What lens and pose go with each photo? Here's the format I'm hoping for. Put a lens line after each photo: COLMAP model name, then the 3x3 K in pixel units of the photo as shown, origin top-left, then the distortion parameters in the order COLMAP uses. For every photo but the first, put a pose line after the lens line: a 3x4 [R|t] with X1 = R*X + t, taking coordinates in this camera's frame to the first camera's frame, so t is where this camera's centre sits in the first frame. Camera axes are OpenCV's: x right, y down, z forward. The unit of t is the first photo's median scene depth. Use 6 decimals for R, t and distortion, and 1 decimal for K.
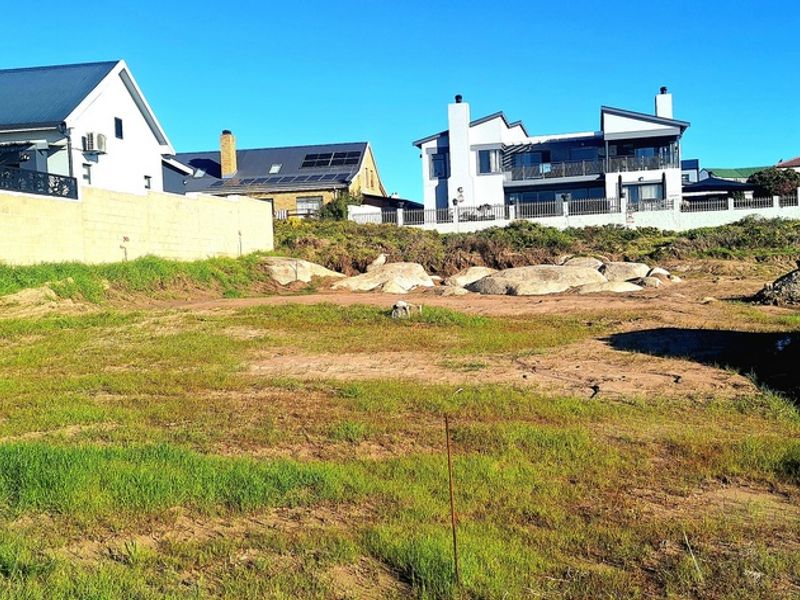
lens RADIAL K [[870.1, 0, 400.0], [0, 870.1, 300.0], [0, 0, 1]] dist [0.097717, -0.000230]
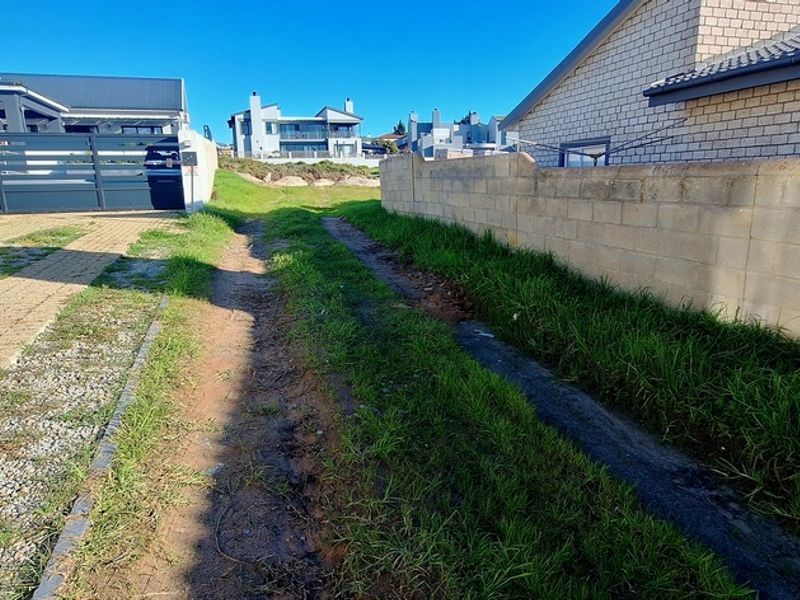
lens RADIAL K [[522.8, 0, 400.0], [0, 522.8, 300.0], [0, 0, 1]] dist [-0.025130, 0.021914]
pose [[0.879071, -0.078867, 0.470121, -0.234627], [-0.002518, 0.985436, 0.170026, 0.025637], [-0.476684, -0.150649, 0.866070, -0.231394]]
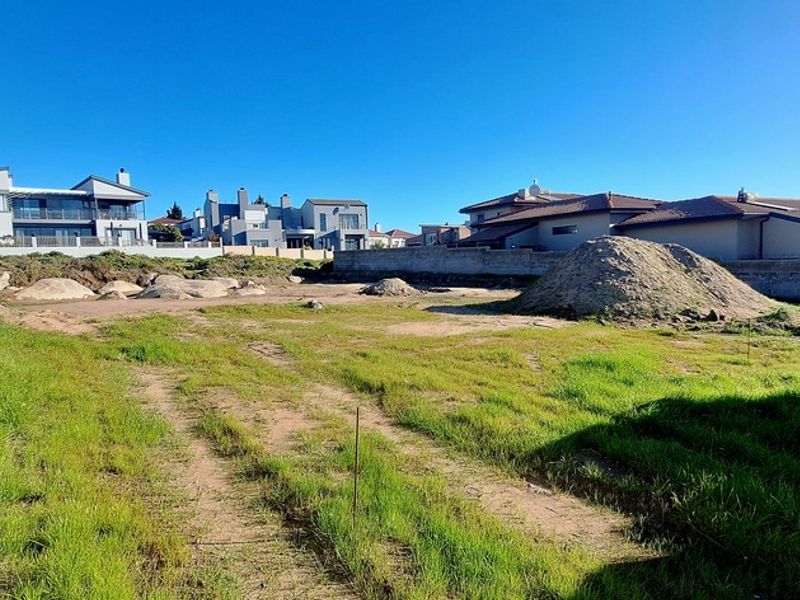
lens RADIAL K [[522.8, 0, 400.0], [0, 522.8, 300.0], [0, 0, 1]] dist [-0.025130, 0.021914]
pose [[0.591688, -0.036342, 0.805347, -0.179275], [0.037958, 0.999131, 0.017199, -0.001617], [-0.805273, 0.020393, 0.592554, 0.051179]]
